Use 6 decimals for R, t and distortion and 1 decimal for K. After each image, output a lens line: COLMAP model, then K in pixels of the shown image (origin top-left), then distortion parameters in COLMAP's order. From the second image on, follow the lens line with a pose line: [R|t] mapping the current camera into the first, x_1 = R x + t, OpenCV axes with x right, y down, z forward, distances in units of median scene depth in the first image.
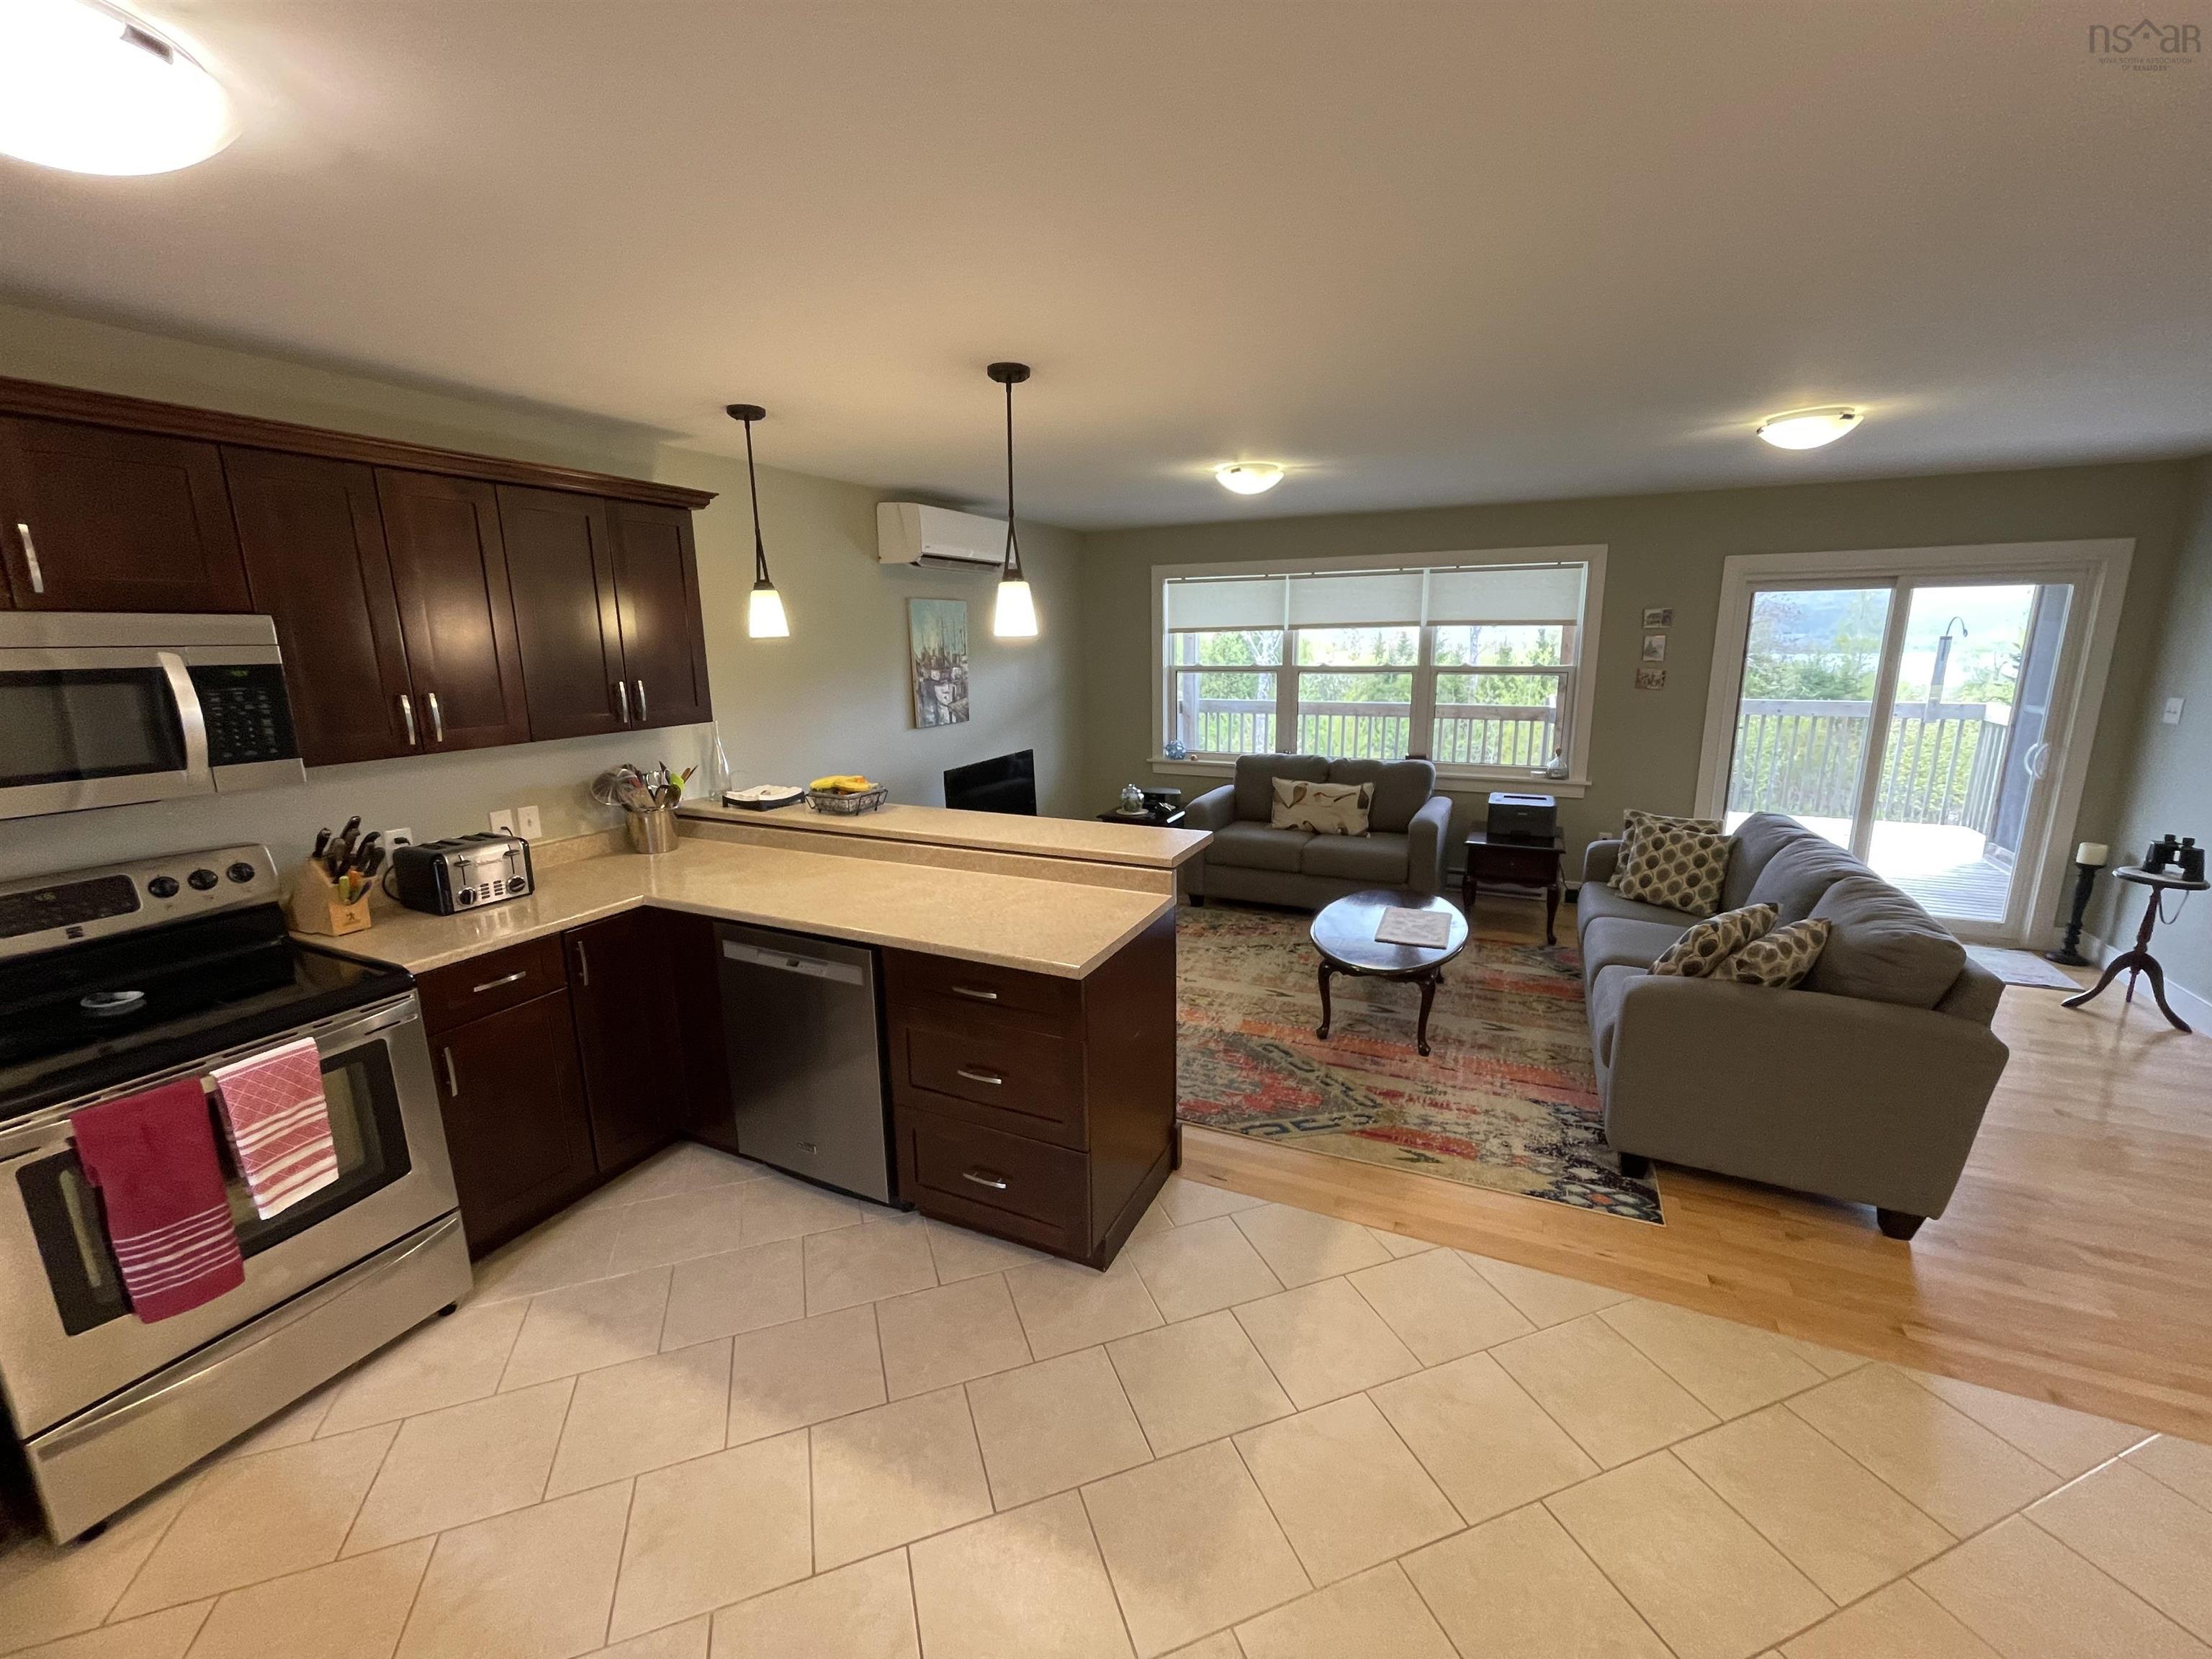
lens RADIAL K [[890.0, 0, 1110.7], [0, 890.0, 828.1], [0, 0, 1]] dist [-0.000761, -0.000603]
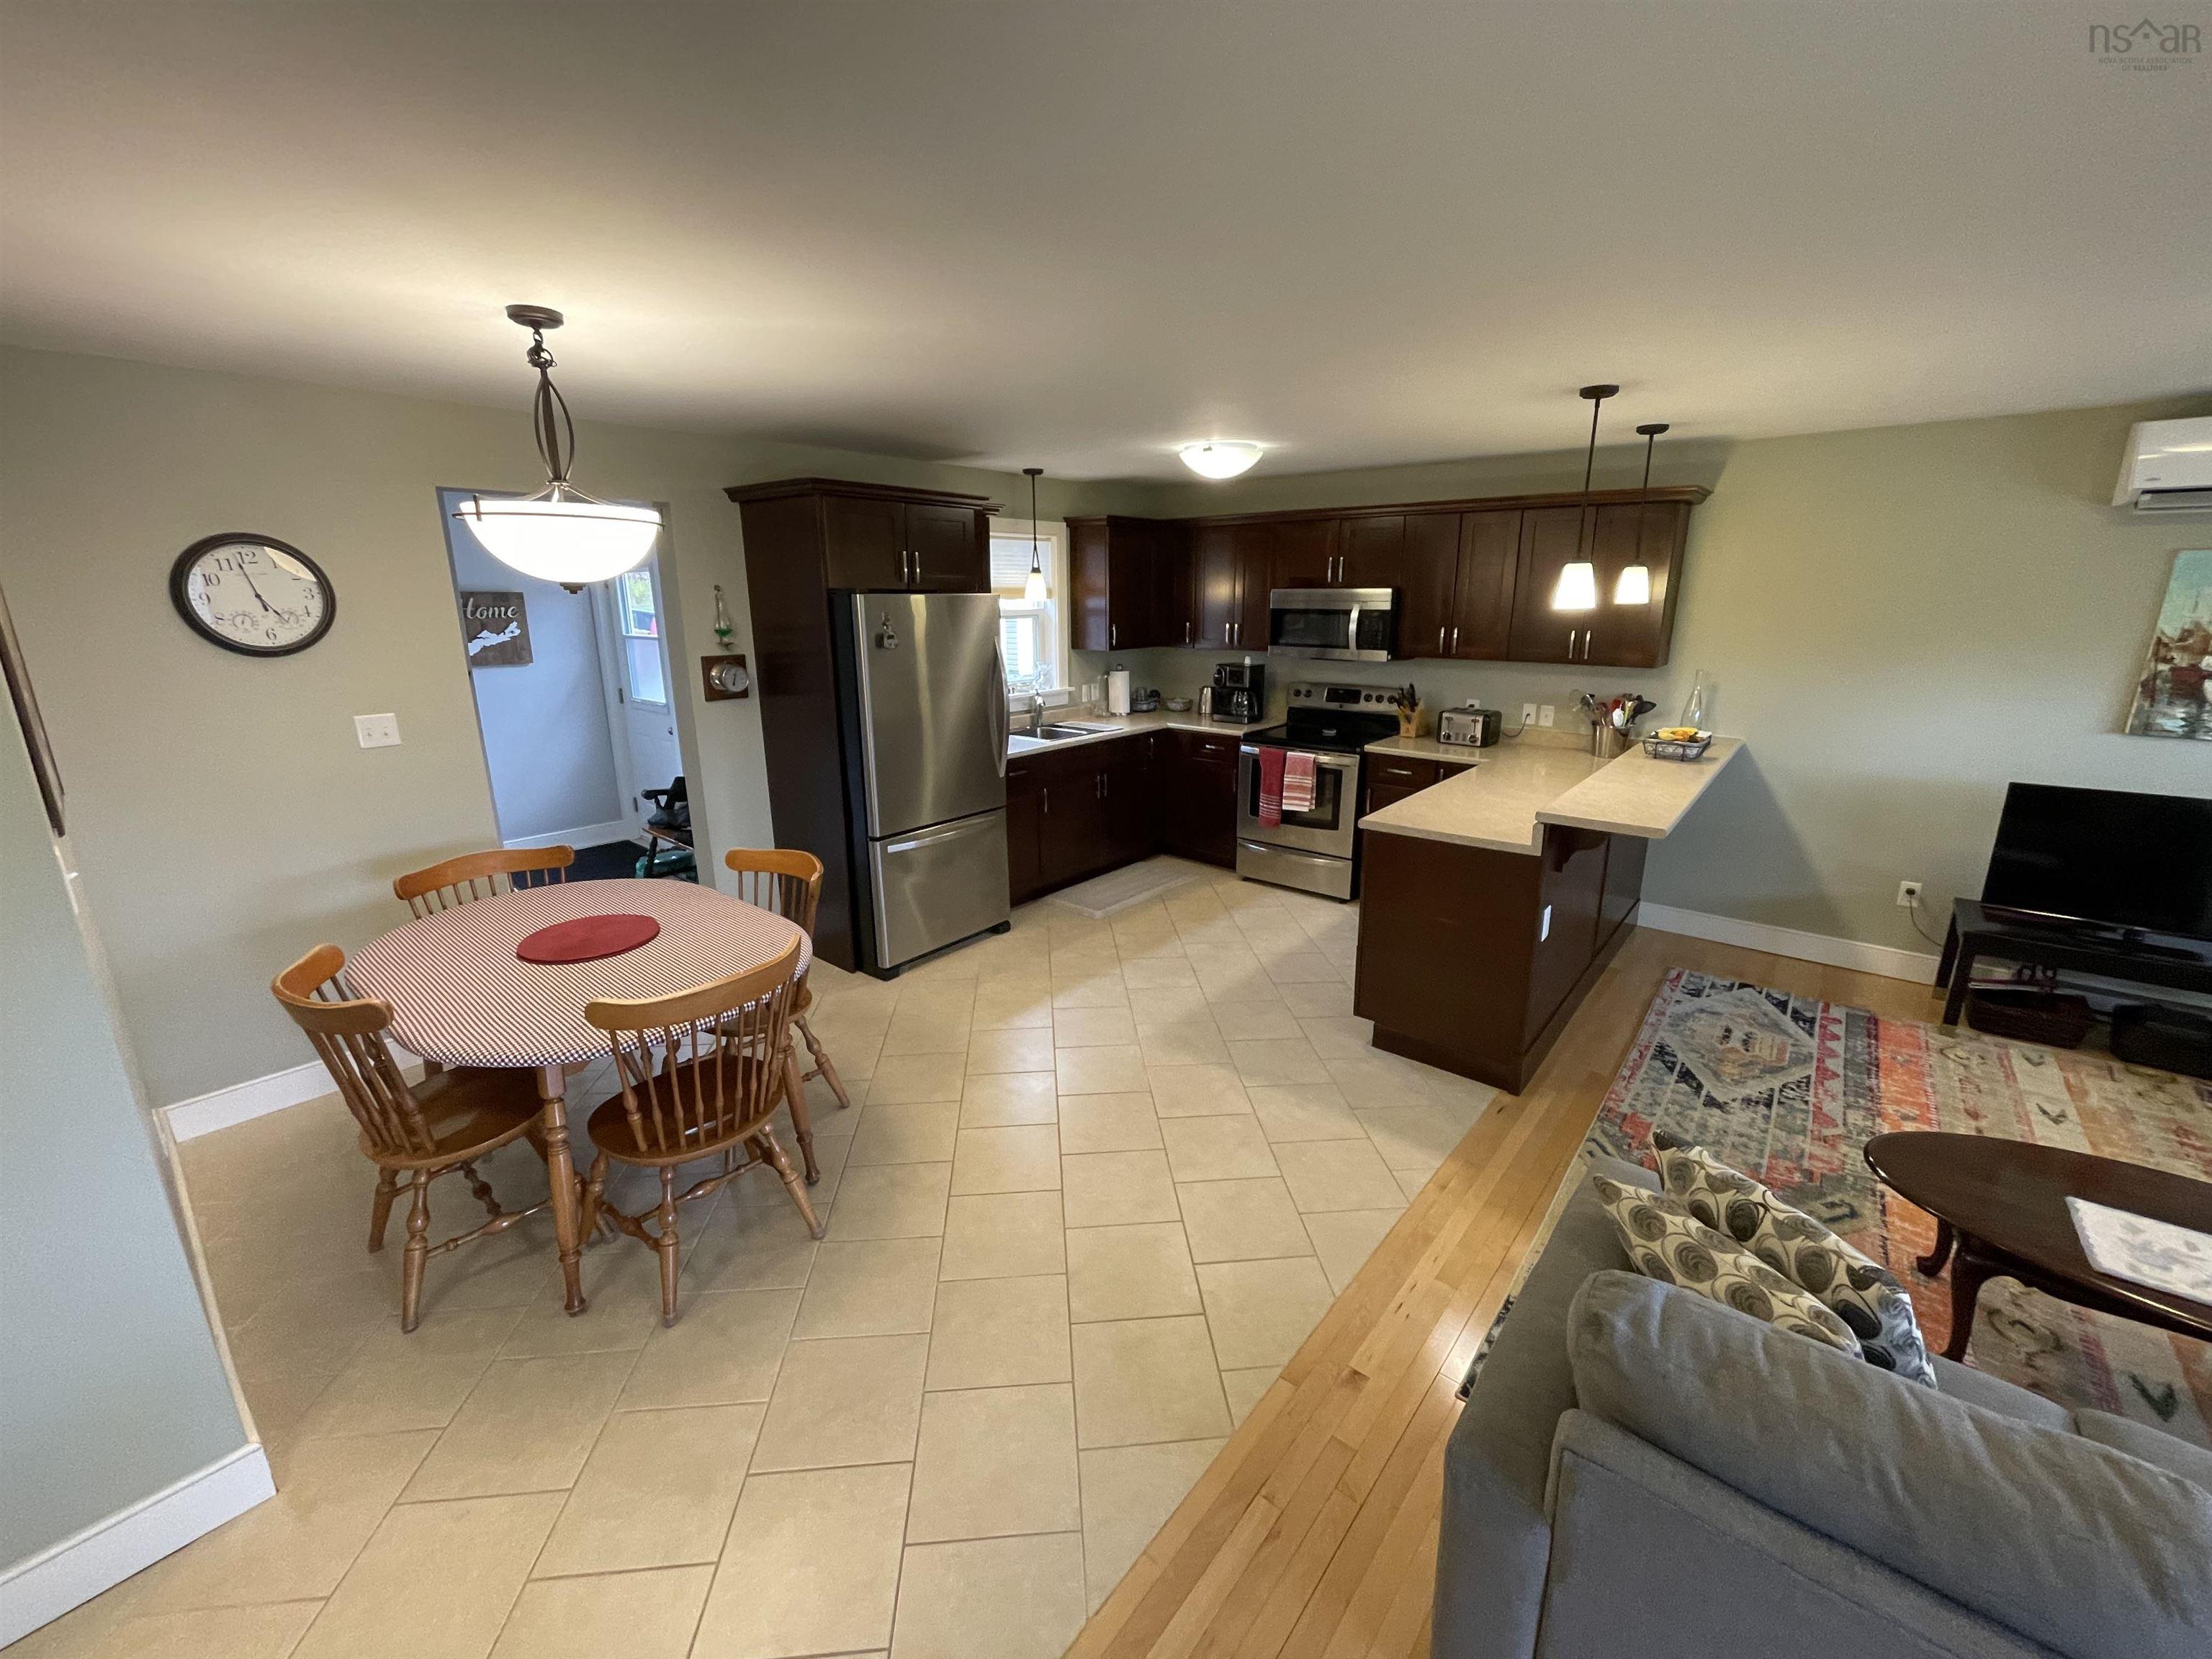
lens RADIAL K [[893.1, 0, 1108.5], [0, 893.1, 827.3], [0, 0, 1]] dist [-0.002401, -0.000504]
pose [[-0.254178, 0.260713, -0.931355, 0.704194], [-0.199485, 0.928143, 0.314256, -0.108373], [0.946361, 0.265668, -0.183906, 0.391541]]
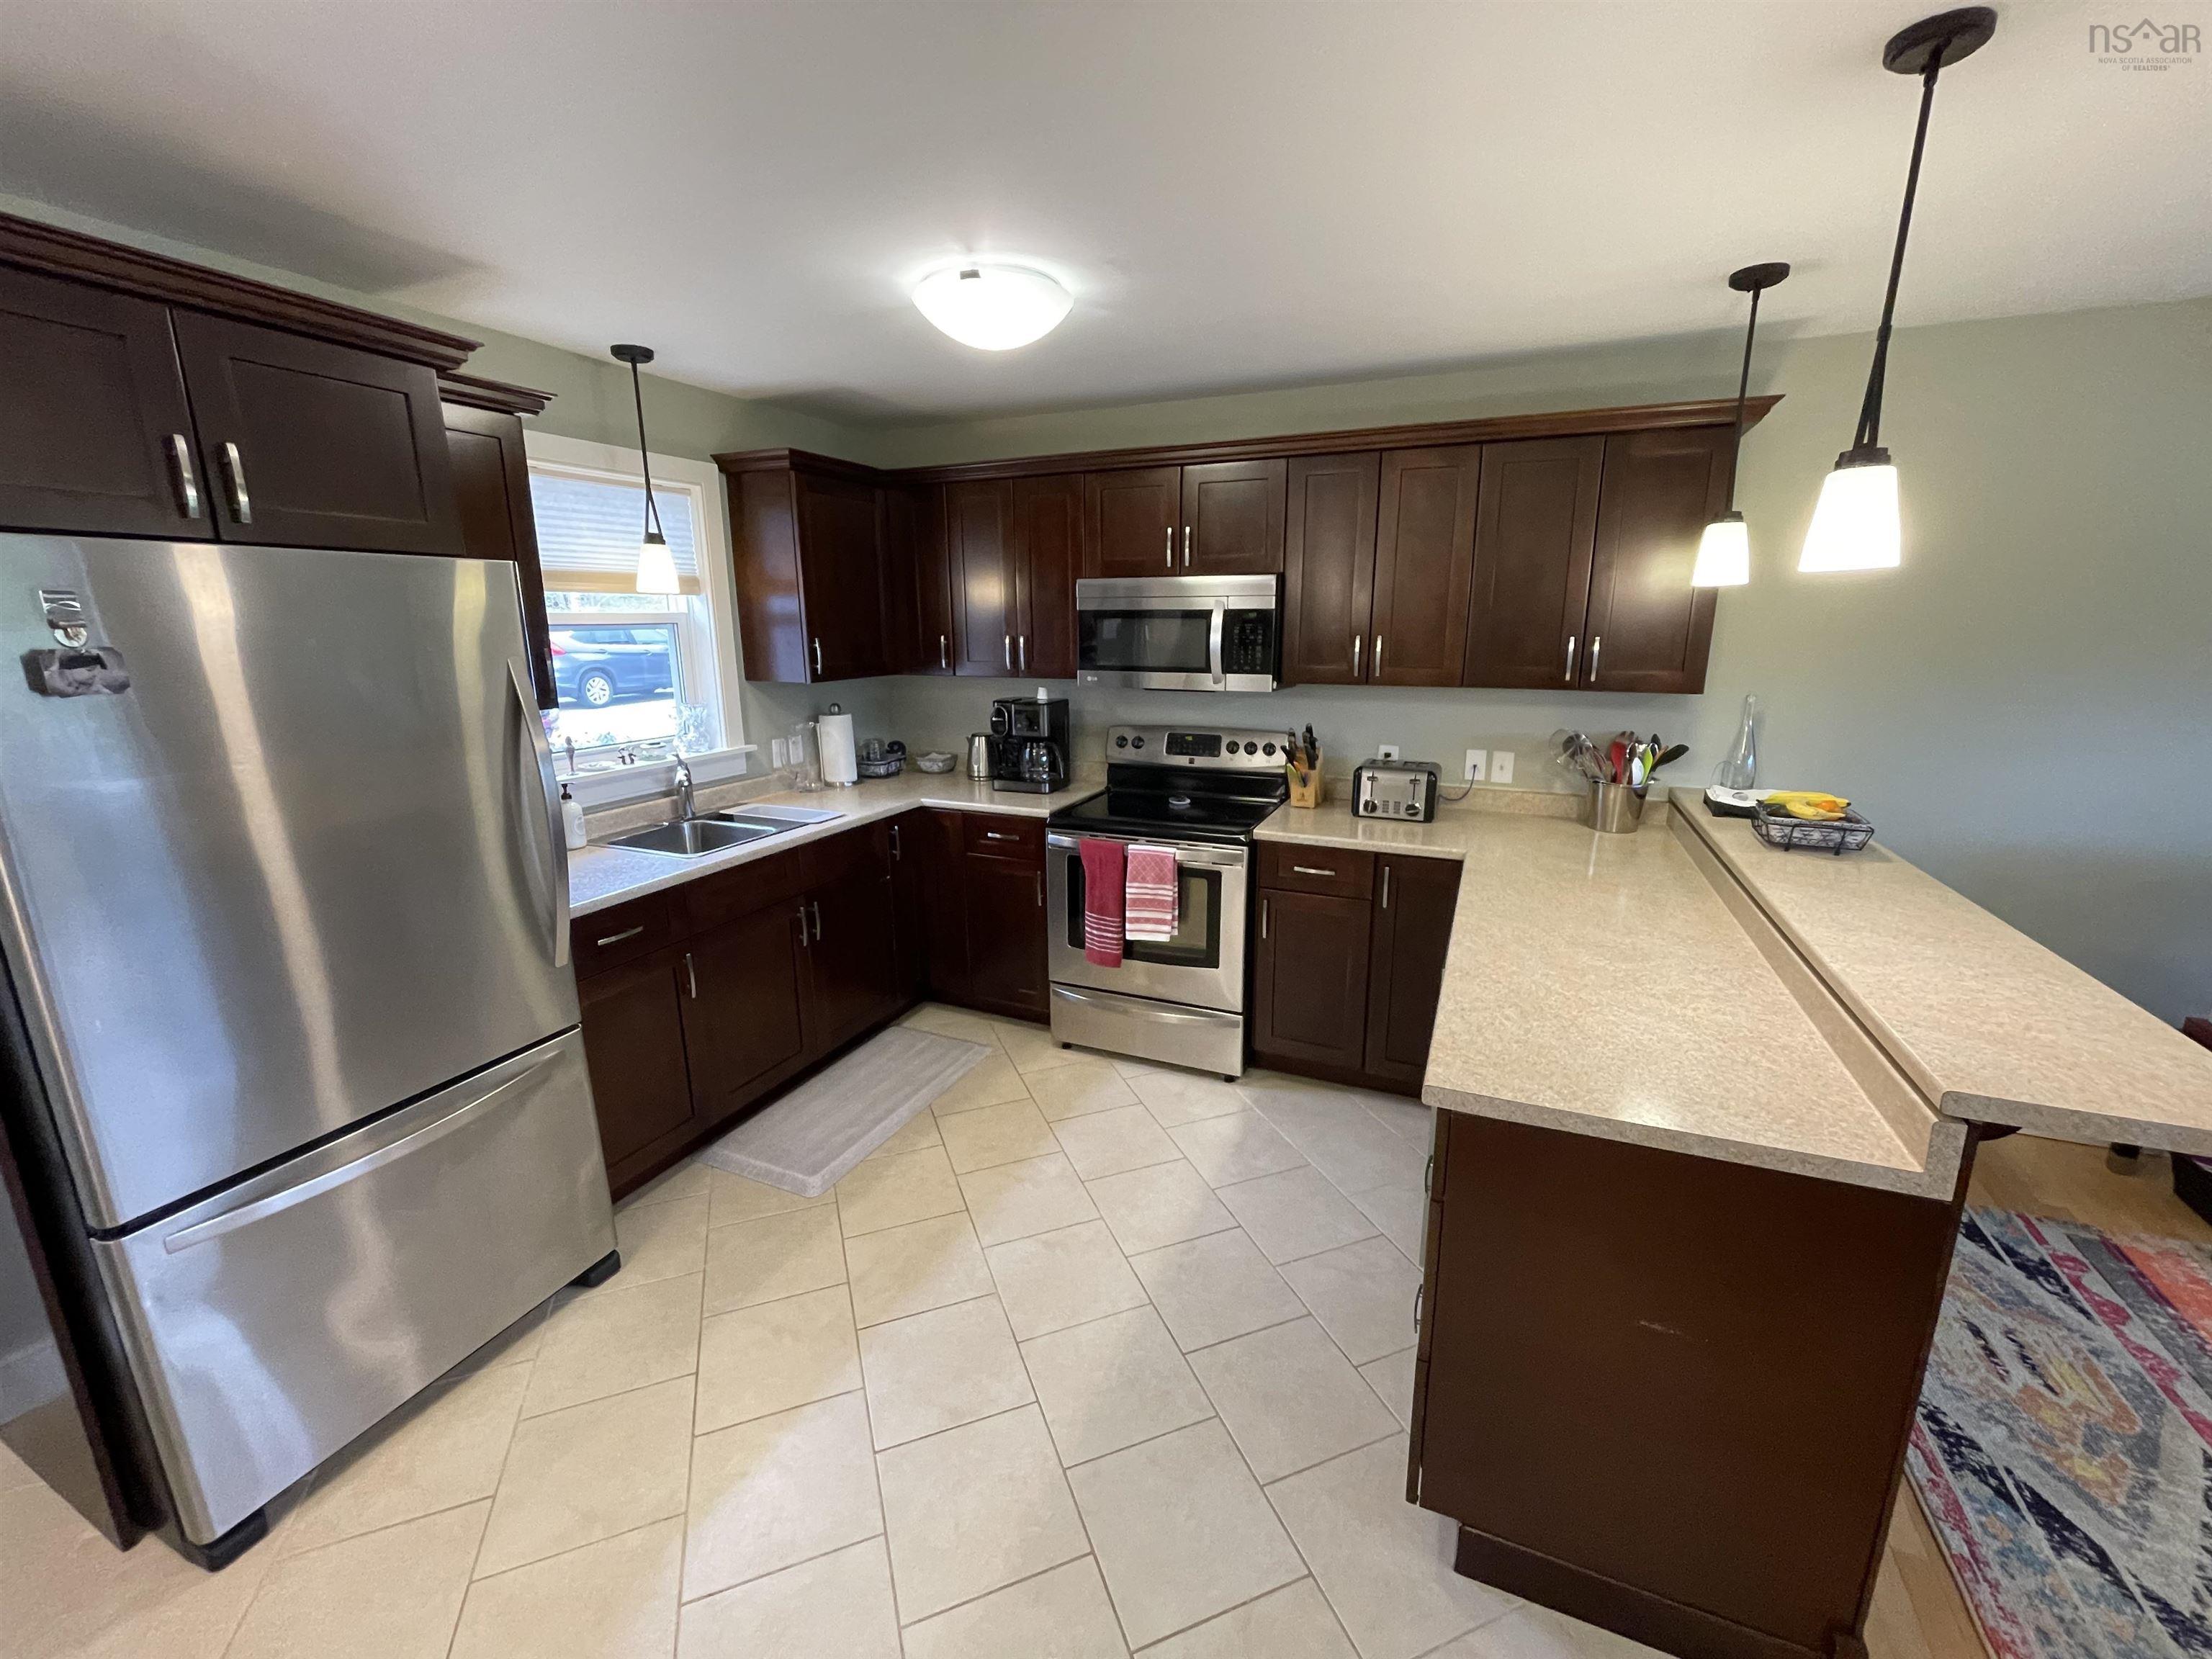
lens RADIAL K [[890.0, 0, 1110.7], [0, 890.0, 828.1], [0, 0, 1]] dist [-0.000761, -0.000603]
pose [[0.029607, 0.242613, -0.969671, 0.244940], [-0.209066, 0.950143, 0.231343, -0.055336], [0.977453, 0.195876, 0.078852, 0.307686]]
